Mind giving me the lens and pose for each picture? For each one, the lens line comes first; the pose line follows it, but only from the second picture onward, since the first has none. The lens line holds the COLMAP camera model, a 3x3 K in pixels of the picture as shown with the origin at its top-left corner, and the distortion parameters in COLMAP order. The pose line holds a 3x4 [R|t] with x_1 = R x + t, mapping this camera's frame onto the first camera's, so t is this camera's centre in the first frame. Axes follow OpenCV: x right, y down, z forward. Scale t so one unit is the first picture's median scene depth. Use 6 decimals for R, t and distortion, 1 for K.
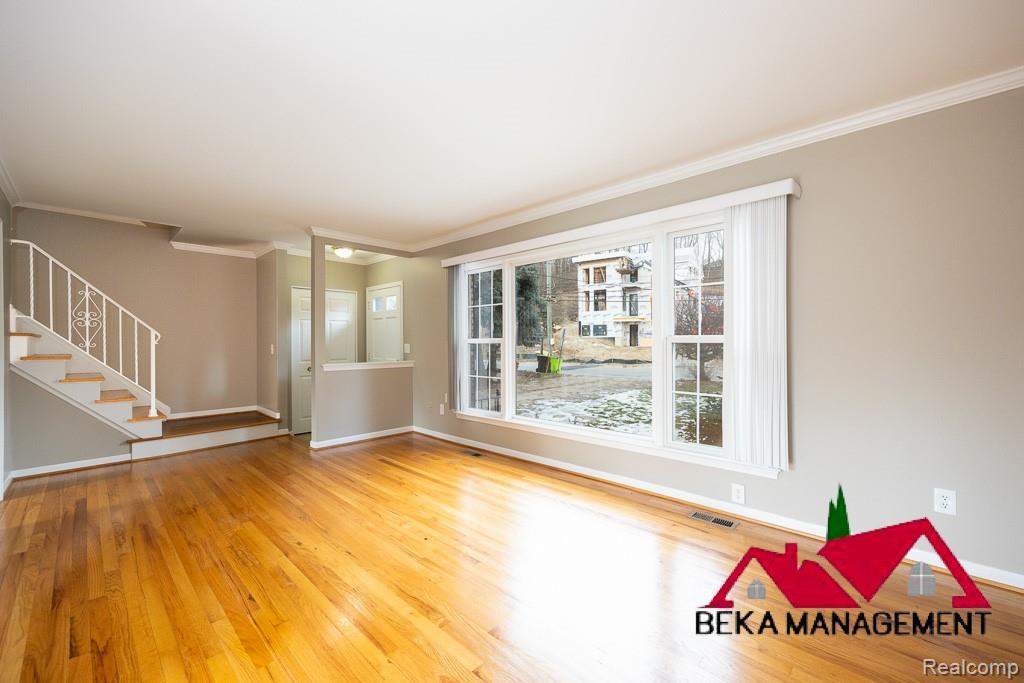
lens RADIAL K [[417.2, 0, 518.0], [0, 417.2, 341.5], [0, 0, 1]] dist [-0.000195, -0.000004]
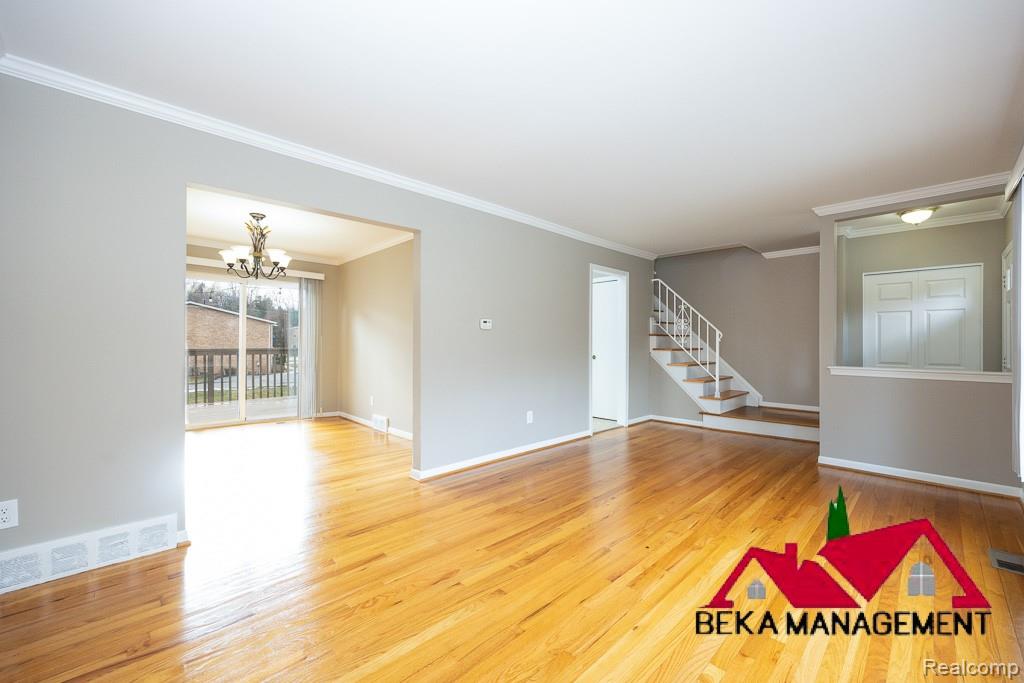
lens RADIAL K [[417.2, 0, 516.3], [0, 417.2, 342.0], [0, 0, 1]] dist [-0.000195, -0.000004]
pose [[-0.042378, 0.008016, -0.999069, 0.477835], [0.001463, 0.999967, 0.007961, -0.002798], [0.999101, -0.001125, -0.042388, 0.477855]]
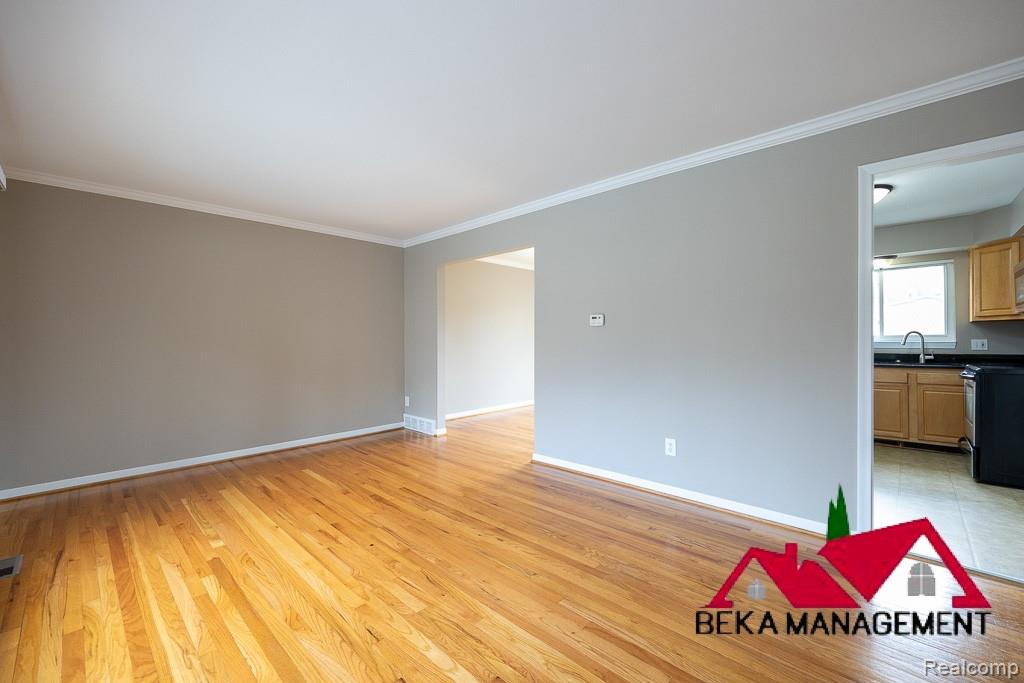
lens RADIAL K [[417.2, 0, 513.2], [0, 417.2, 340.9], [0, 0, 1]] dist [-0.000195, -0.000004]
pose [[-0.999893, 0.011629, 0.008859, -0.365053], [0.011624, 0.999932, -0.000597, 0.004307], [-0.008865, -0.000494, -0.999961, 1.267174]]
